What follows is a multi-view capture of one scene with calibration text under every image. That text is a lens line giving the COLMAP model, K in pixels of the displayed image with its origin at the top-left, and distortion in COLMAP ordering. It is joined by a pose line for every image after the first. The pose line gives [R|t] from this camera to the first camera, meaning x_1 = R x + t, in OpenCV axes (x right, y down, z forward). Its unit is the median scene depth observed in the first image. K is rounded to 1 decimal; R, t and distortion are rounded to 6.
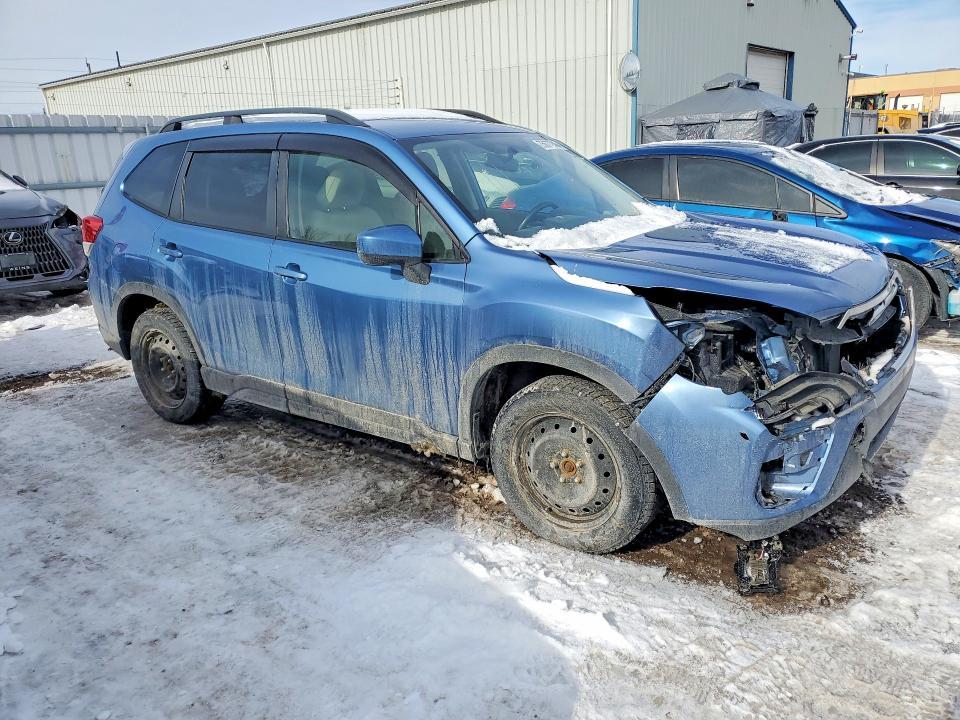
lens RADIAL K [[741.4, 0, 479.2], [0, 741.4, 358.6], [0, 0, 1]] dist [0.027331, -0.030576]
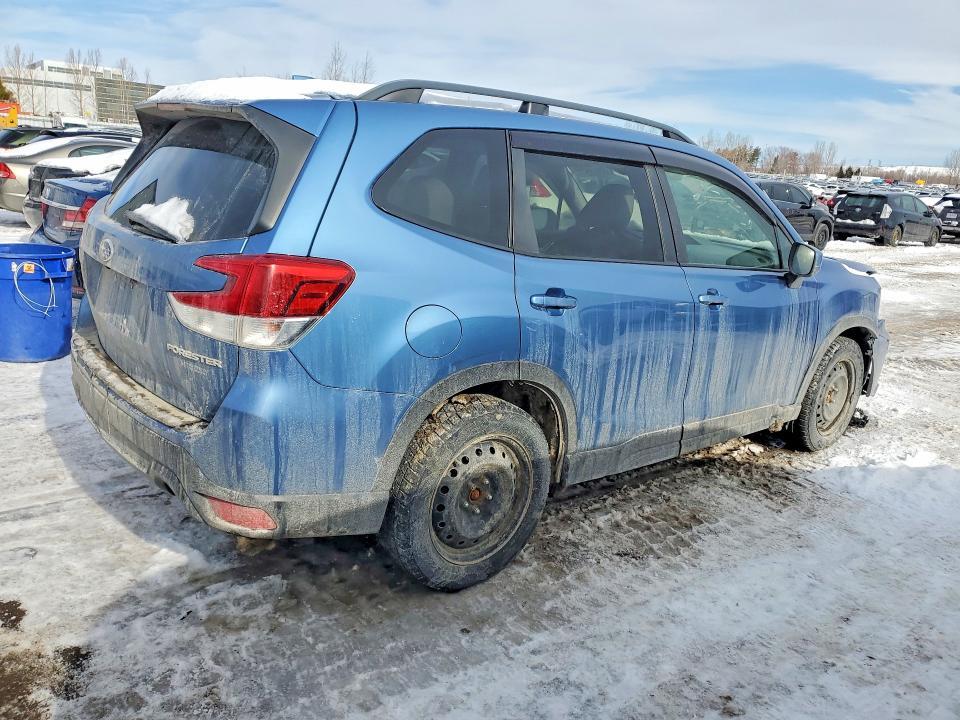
lens RADIAL K [[741.4, 0, 478.6], [0, 741.4, 359.6], [0, 0, 1]] dist [0.027331, -0.030576]
pose [[0.227440, -0.178019, 0.957382, -1.172881], [0.191595, 0.972112, 0.135242, -0.212963], [-0.954758, 0.152670, 0.255205, 0.996918]]
